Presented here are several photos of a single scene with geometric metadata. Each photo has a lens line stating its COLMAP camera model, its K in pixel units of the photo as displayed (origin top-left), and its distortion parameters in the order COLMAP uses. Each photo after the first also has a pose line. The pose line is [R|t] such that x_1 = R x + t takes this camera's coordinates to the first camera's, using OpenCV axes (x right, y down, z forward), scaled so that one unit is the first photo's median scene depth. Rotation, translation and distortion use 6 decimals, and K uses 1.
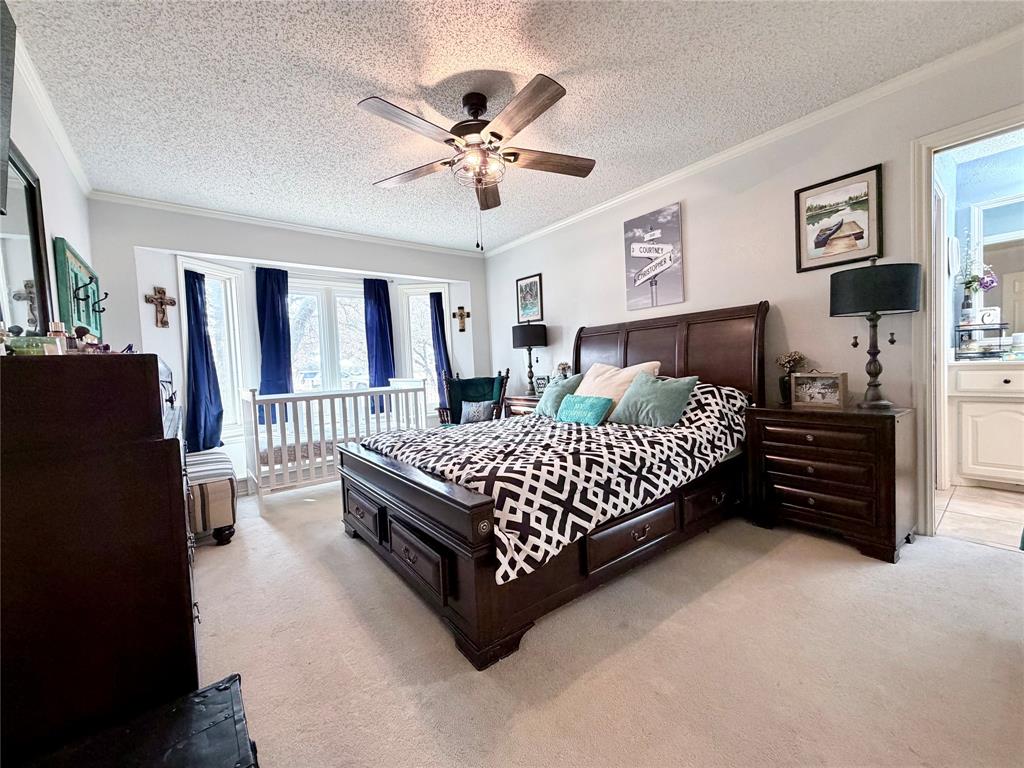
lens RADIAL K [[407.9, 0, 506.0], [0, 407.9, 382.9], [0, 0, 1]] dist [-0.000157, 0.000207]
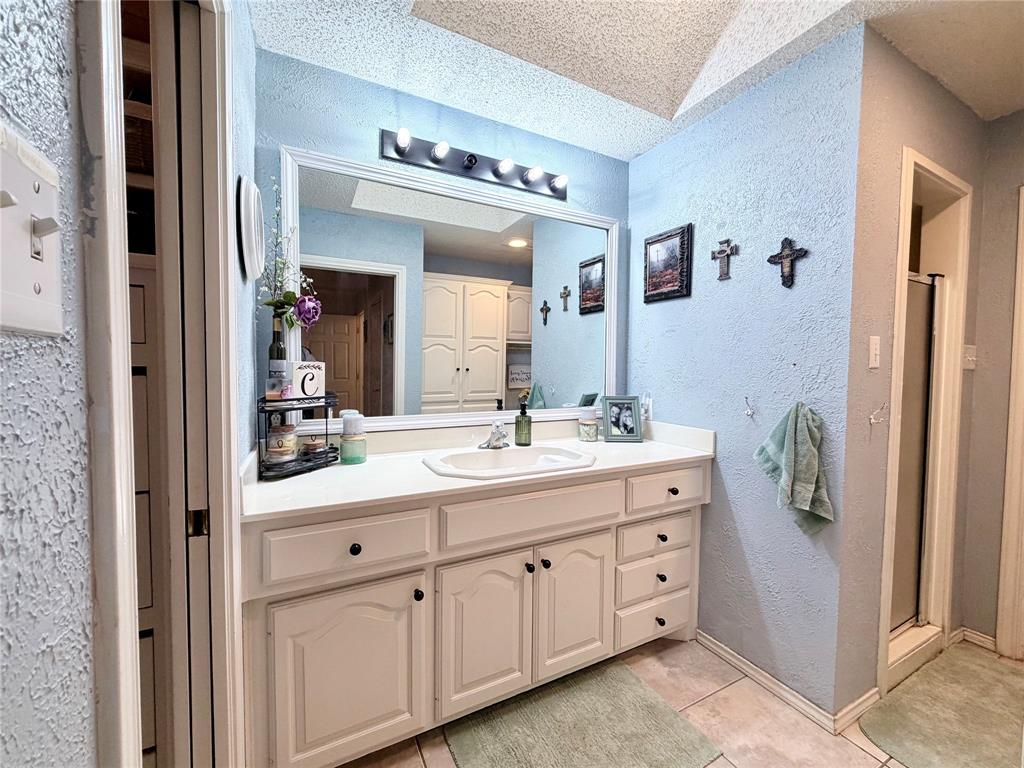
lens RADIAL K [[407.9, 0, 508.0], [0, 407.9, 386.9], [0, 0, 1]] dist [-0.000157, 0.000207]
pose [[0.190019, 0.011262, 0.981716, 0.738287], [0.020762, 0.999664, -0.015487, -0.141612], [-0.981561, 0.023325, 0.189722, 0.667675]]
